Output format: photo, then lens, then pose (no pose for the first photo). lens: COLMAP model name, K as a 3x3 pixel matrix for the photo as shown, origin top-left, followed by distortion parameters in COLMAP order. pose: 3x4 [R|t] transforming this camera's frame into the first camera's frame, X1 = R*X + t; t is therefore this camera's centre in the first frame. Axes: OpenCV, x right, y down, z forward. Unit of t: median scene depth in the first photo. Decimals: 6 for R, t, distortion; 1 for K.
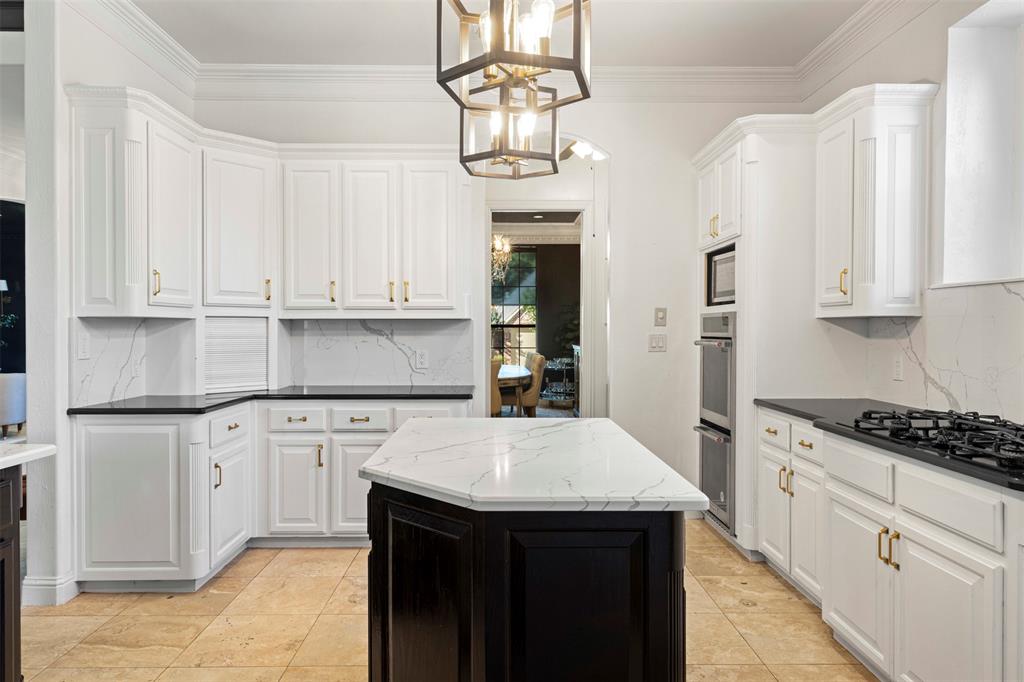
lens RADIAL K [[659.4, 0, 508.6], [0, 659.4, 335.4], [0, 0, 1]] dist [0.026552, 0.001462]
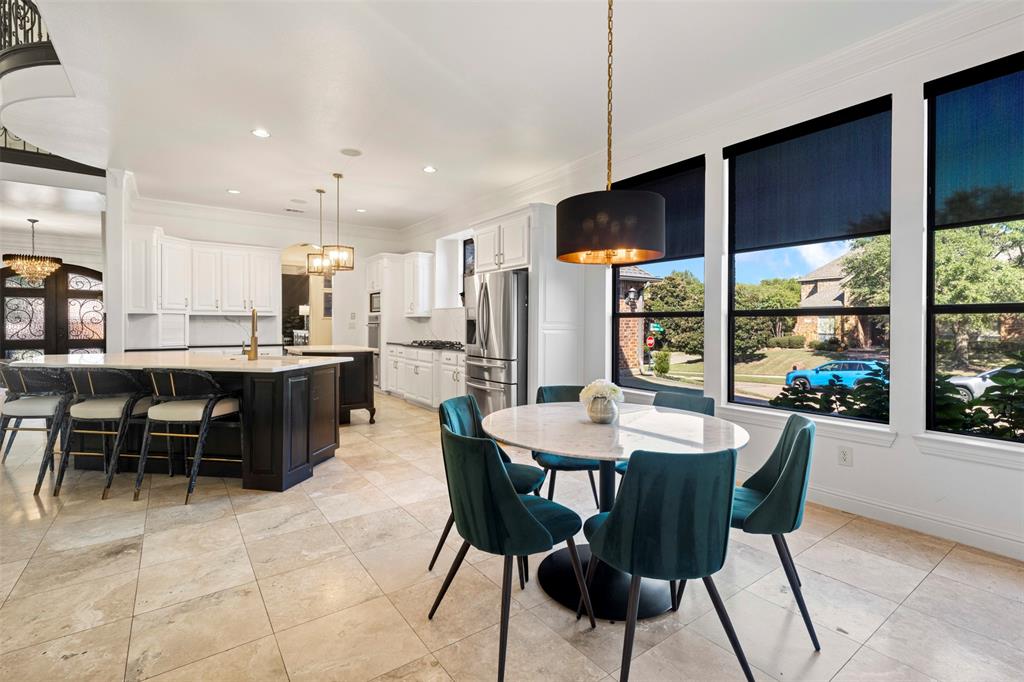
lens RADIAL K [[471.0, 0, 509.1], [0, 471.0, 331.0], [0, 0, 1]] dist [0.005070, 0.000478]
pose [[0.819195, -0.005995, 0.573484, -0.480327], [0.003098, 0.999977, 0.006028, 0.032302], [-0.573507, -0.003162, 0.819194, -1.287047]]
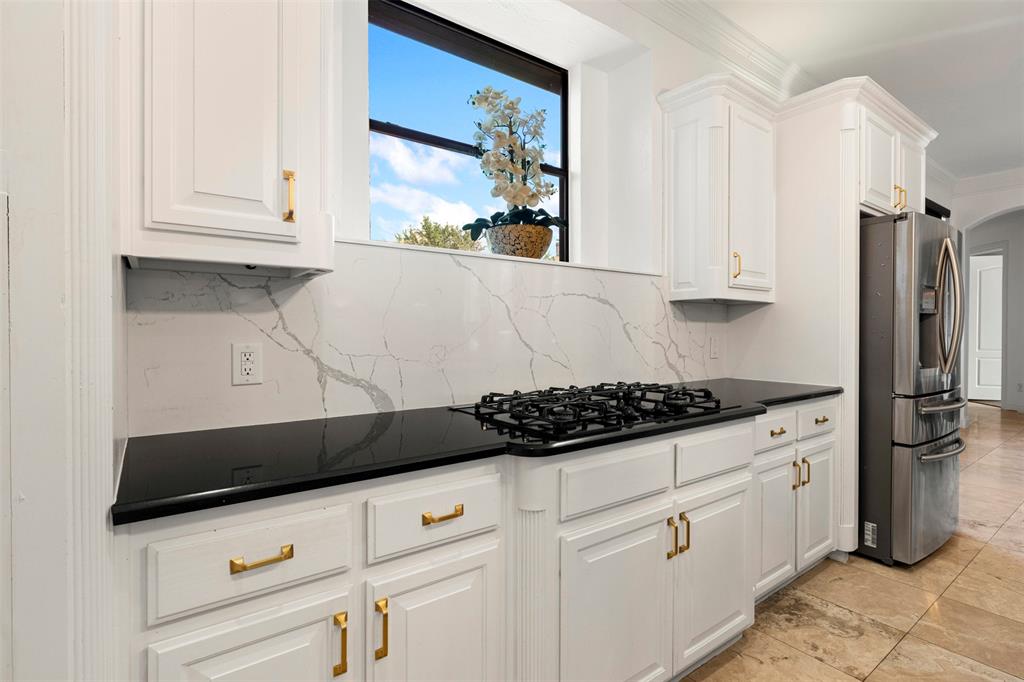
lens RADIAL K [[494.6, 0, 513.6], [0, 494.6, 338.7], [0, 0, 1]] dist [-0.000091, 0.000679]
pose [[-0.581080, -0.021939, 0.813551, 0.101855], [0.001999, 0.999595, 0.028384, 0.016307], [-0.813844, 0.018120, -0.580801, 1.090972]]
